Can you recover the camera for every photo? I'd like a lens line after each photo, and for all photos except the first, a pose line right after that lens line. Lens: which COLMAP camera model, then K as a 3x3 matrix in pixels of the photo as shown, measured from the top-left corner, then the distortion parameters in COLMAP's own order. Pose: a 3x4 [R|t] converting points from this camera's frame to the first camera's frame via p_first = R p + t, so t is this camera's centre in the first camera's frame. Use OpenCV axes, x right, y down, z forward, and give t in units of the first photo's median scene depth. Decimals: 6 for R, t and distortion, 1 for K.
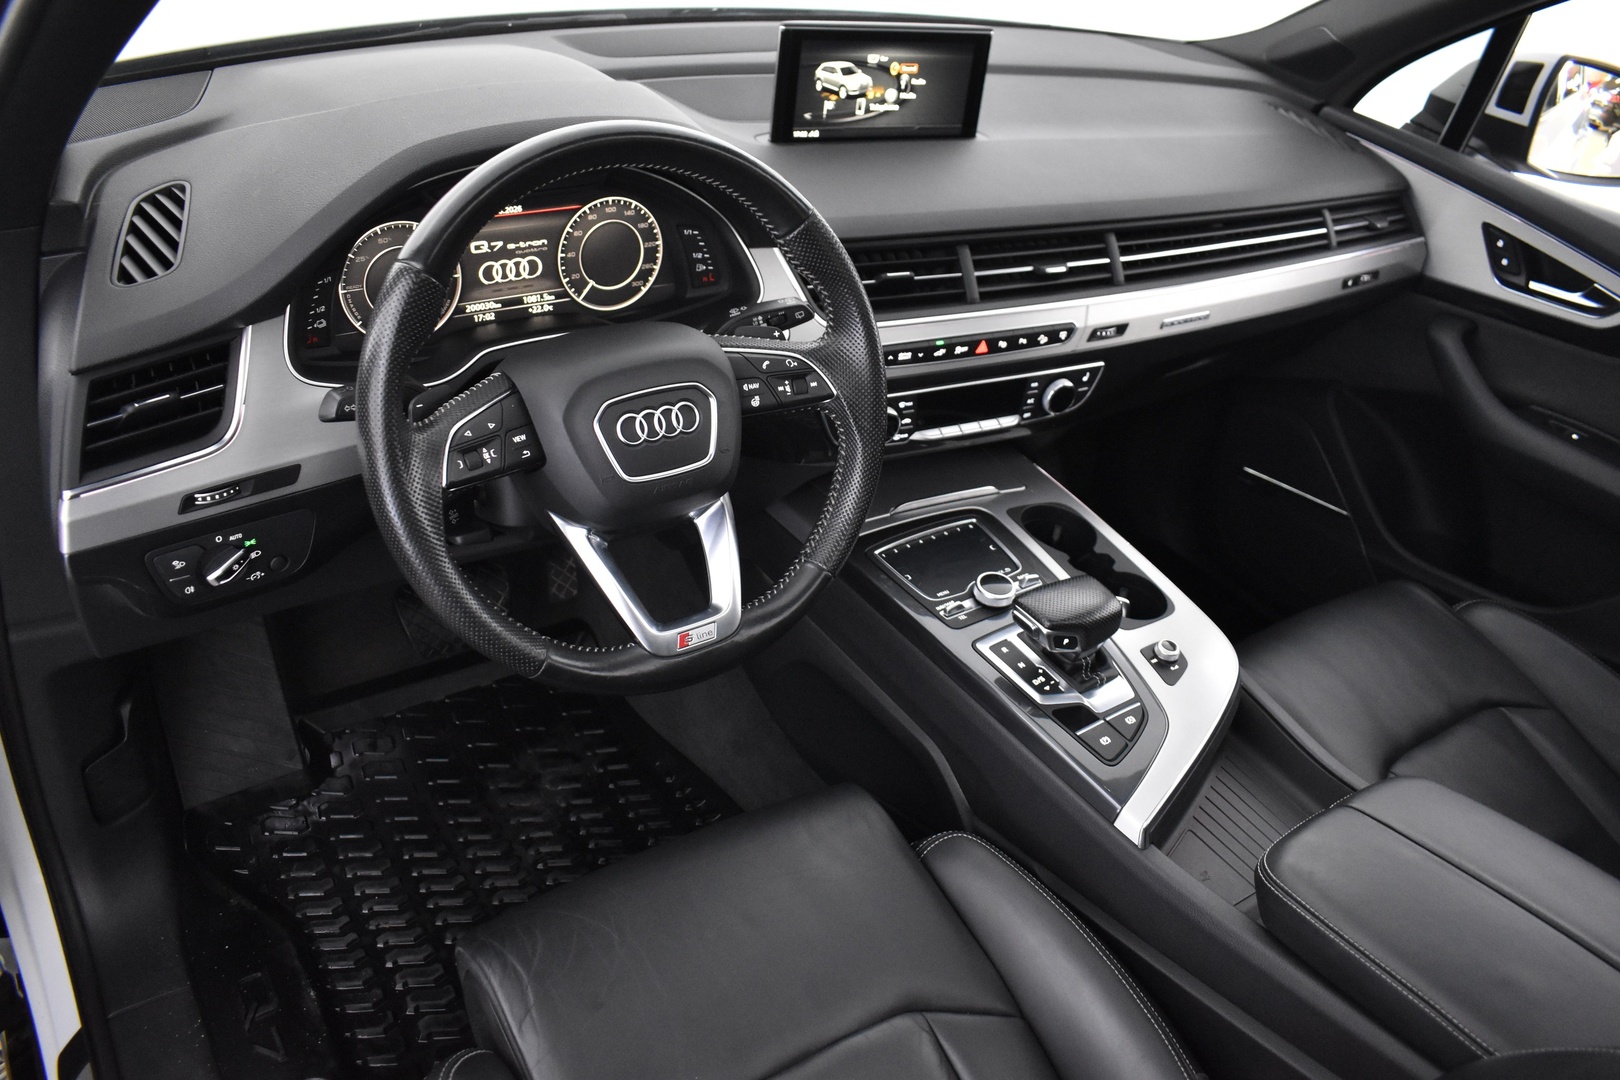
lens RADIAL K [[1267.8, 0, 809.9], [0, 1267.8, 503.9], [0, 0, 1]] dist [-0.084661, -0.006189]
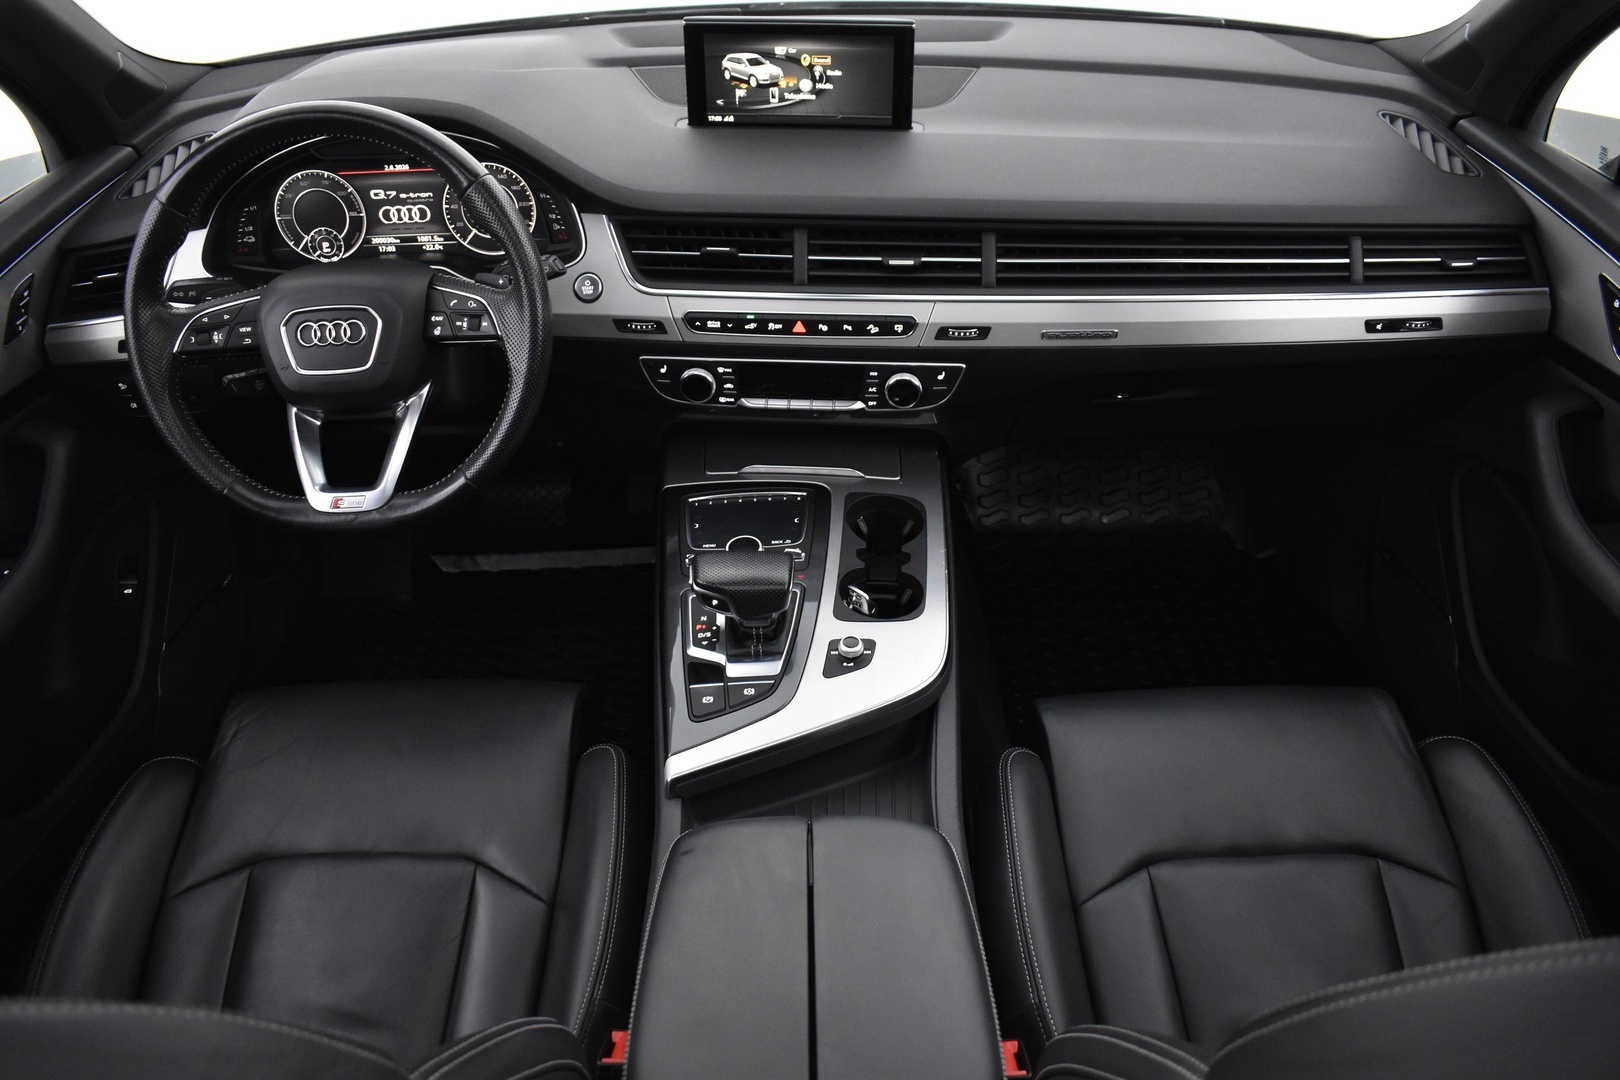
lens RADIAL K [[1257.2, 0, 811.8], [0, 1257.2, 517.2], [0, 0, 1]] dist [-0.089878, -0.000107]
pose [[0.832526, 0.204579, -0.514829, 0.754806], [-0.193666, 0.978157, 0.075518, -0.053537], [0.519033, 0.036834, 0.853960, 0.130480]]
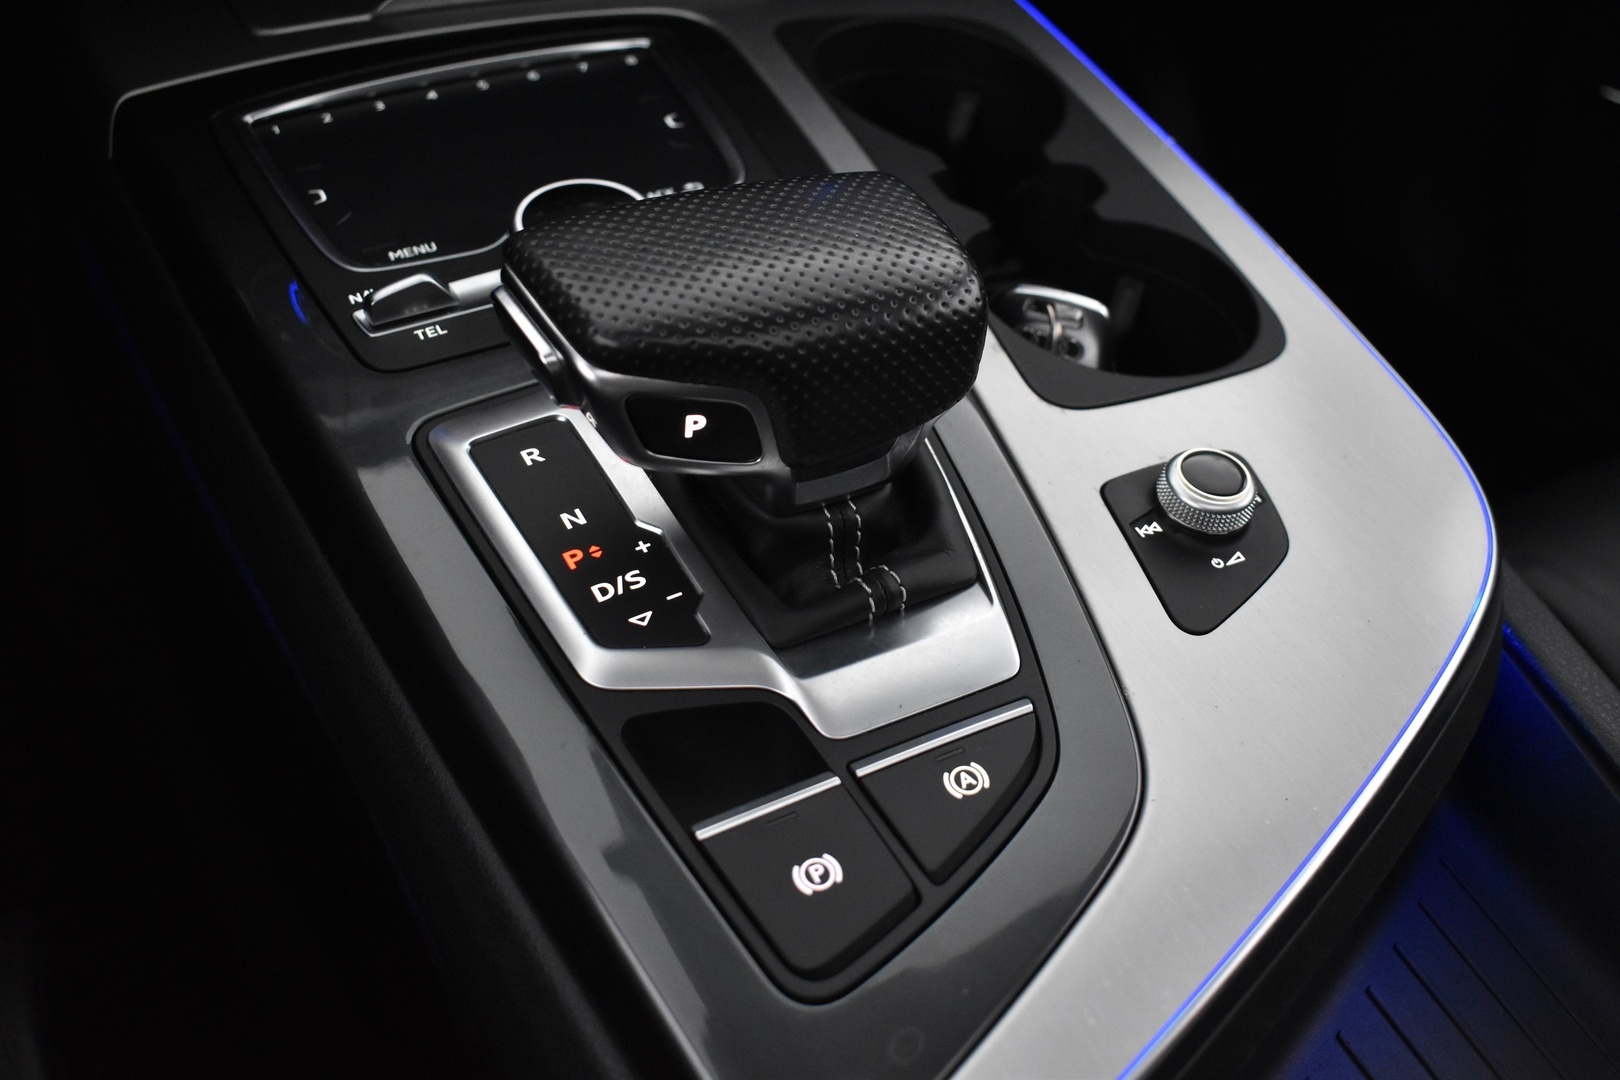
lens RADIAL K [[1715.2, 0, 810.0], [0, 1715.2, 540.0], [0, 0, 1]] dist [-0.056831, -0.001814]
pose [[0.993874, 0.045193, -0.100856, 0.241320], [-0.030435, 0.989205, 0.143344, 0.079808], [0.106246, -0.139397, 0.984520, 0.655649]]
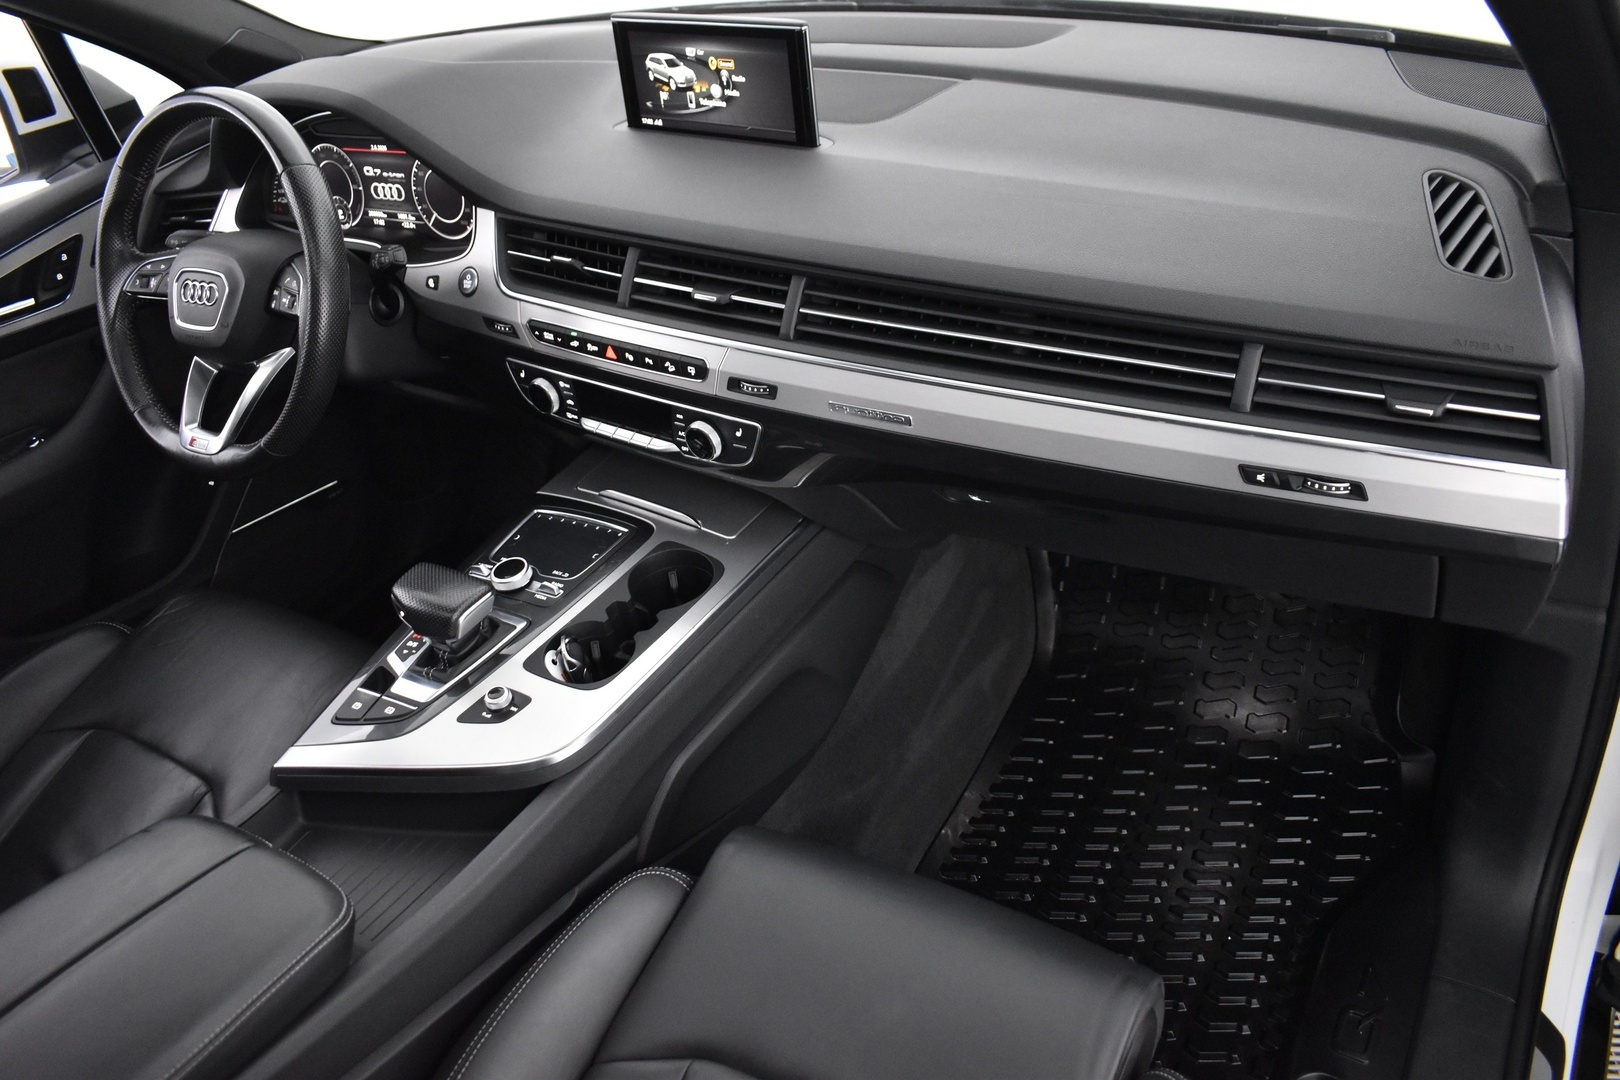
lens RADIAL K [[1267.8, 0, 809.9], [0, 1267.8, 503.9], [0, 0, 1]] dist [-0.084661, -0.006189]
pose [[0.410963, 0.347742, -0.842725, 1.117896], [-0.335297, 0.917255, 0.214986, -0.293297], [0.847753, 0.194212, 0.493555, 0.714094]]
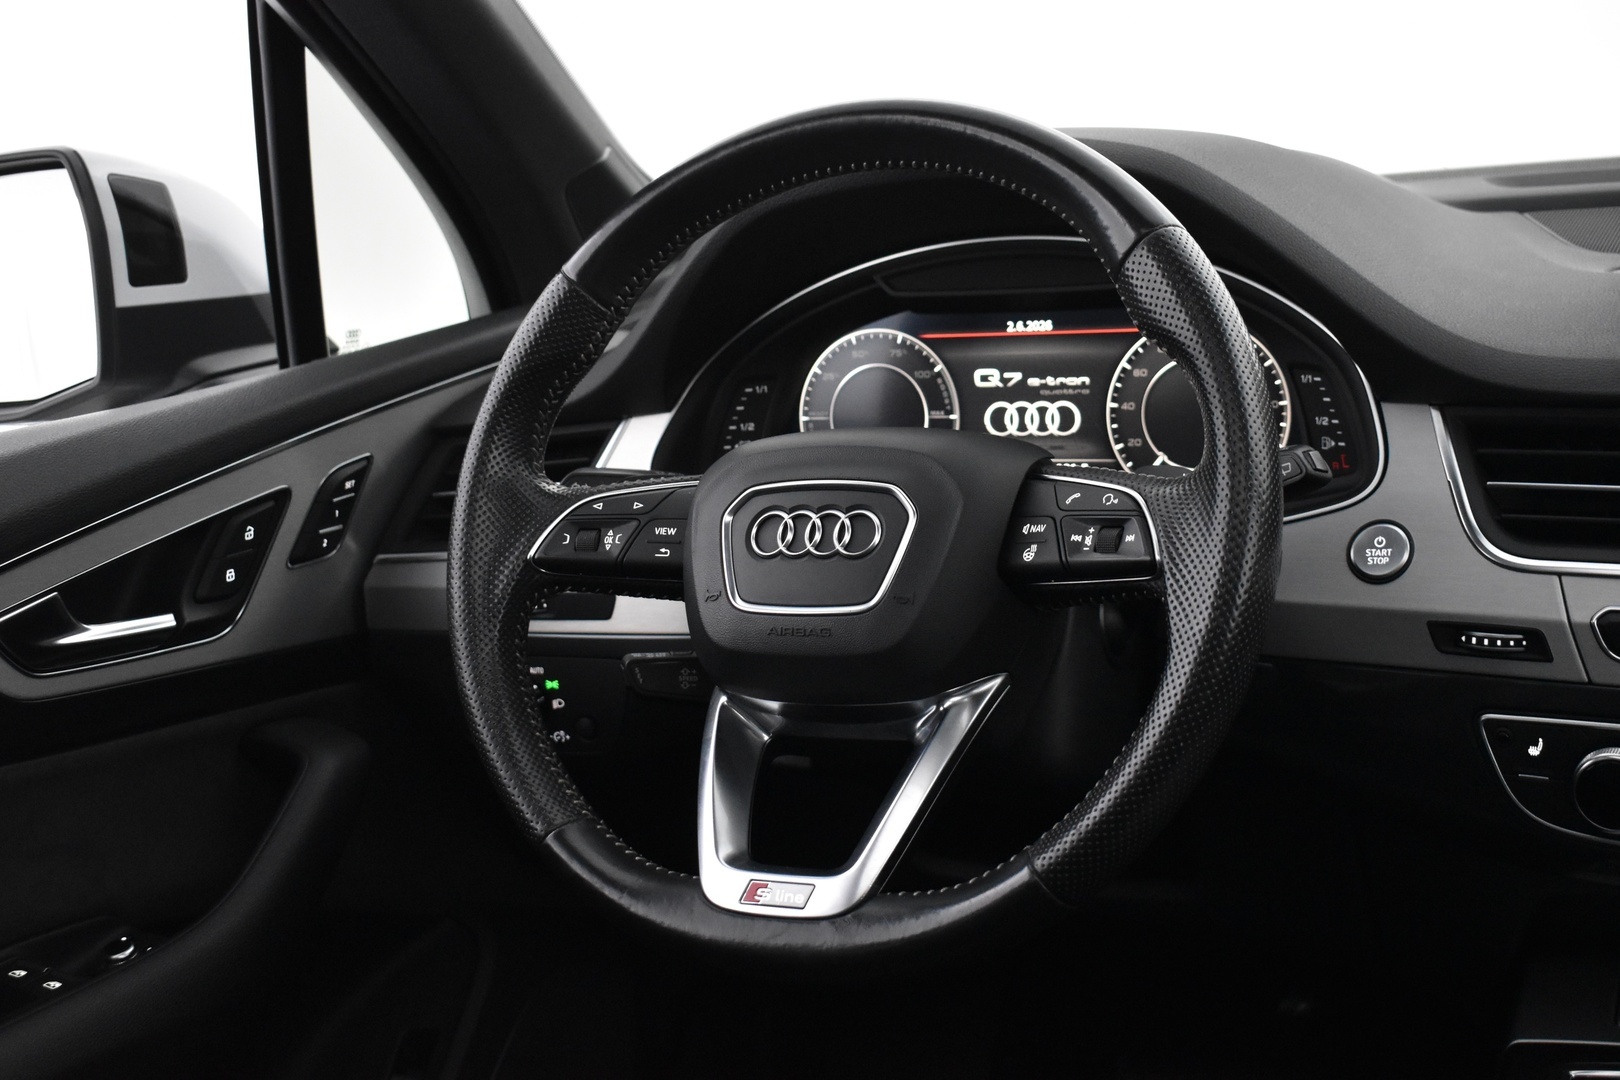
lens RADIAL K [[2035.7, 0, 811.1], [0, 2035.7, 507.3], [0, 0, 1]] dist [-0.079860, -0.014638]
pose [[0.479646, 0.006367, -0.877439, 0.581487], [-0.349290, 0.918717, -0.184271, 0.084076], [0.804945, 0.394865, 0.442883, 0.415586]]
